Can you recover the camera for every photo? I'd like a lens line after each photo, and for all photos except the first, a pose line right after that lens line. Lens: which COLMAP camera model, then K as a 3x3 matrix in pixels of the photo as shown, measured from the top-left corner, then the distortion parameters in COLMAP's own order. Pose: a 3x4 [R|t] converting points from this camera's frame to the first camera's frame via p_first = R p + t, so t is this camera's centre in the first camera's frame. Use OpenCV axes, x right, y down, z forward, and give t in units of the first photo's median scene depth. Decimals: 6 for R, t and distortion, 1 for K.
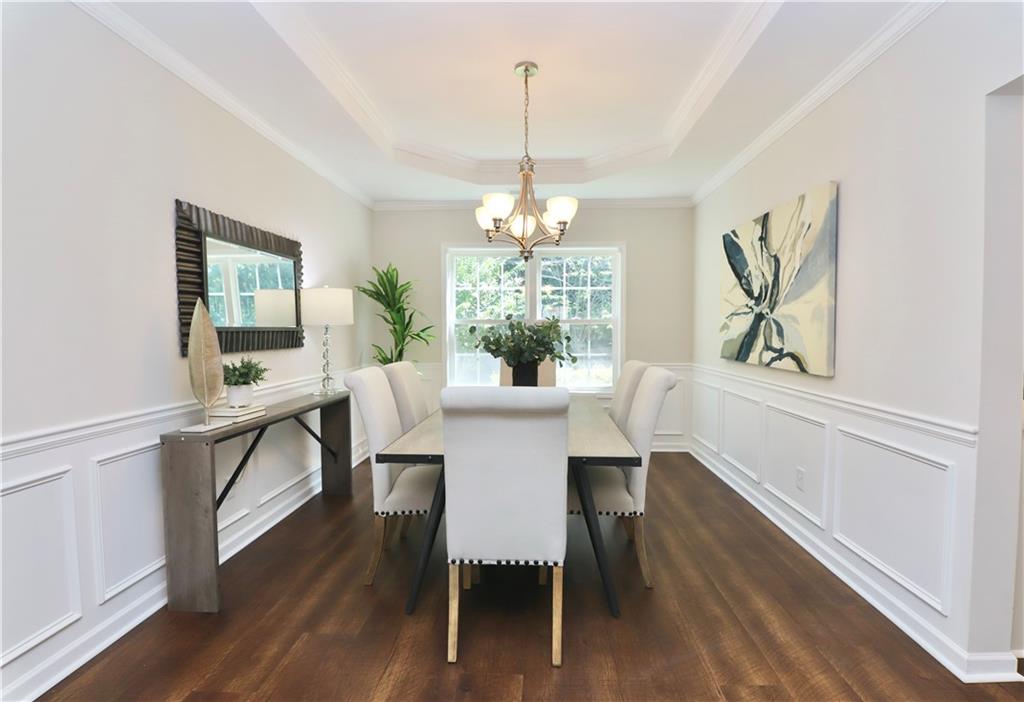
lens RADIAL K [[481.4, 0, 517.0], [0, 481.4, 355.2], [0, 0, 1]] dist [-0.000735, 0.000160]
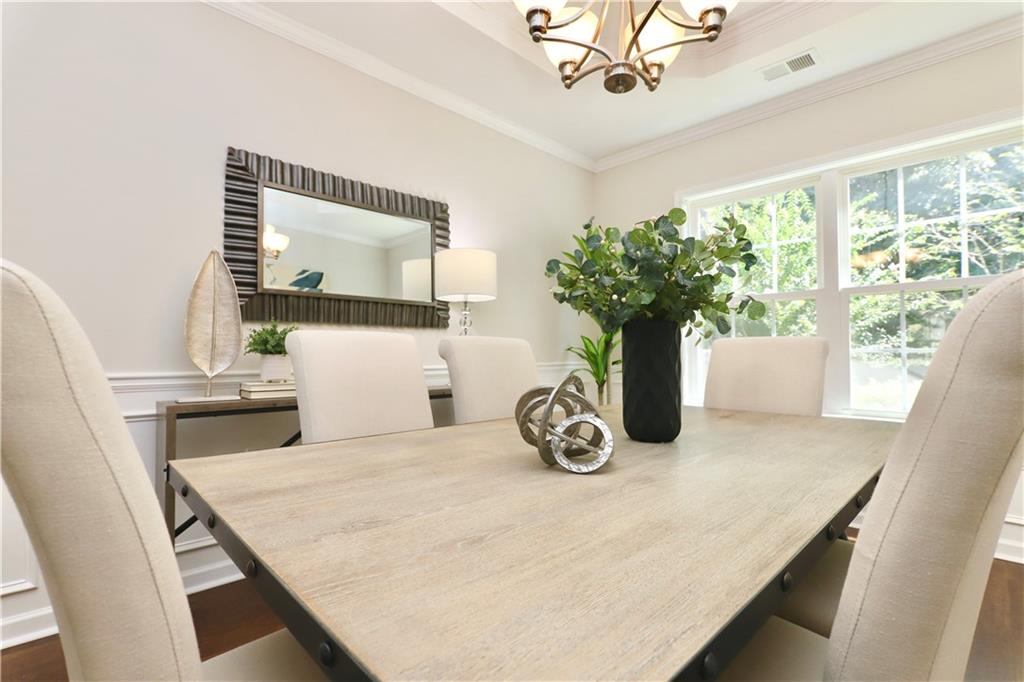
lens RADIAL K [[467.9, 0, 513.9], [0, 467.9, 344.1], [0, 0, 1]] dist [-0.008785, -0.000213]
pose [[0.728935, -0.013491, -0.684450, 0.227055], [-0.036872, 0.997581, -0.058931, 0.064383], [0.683590, 0.068194, 0.726674, 0.603922]]
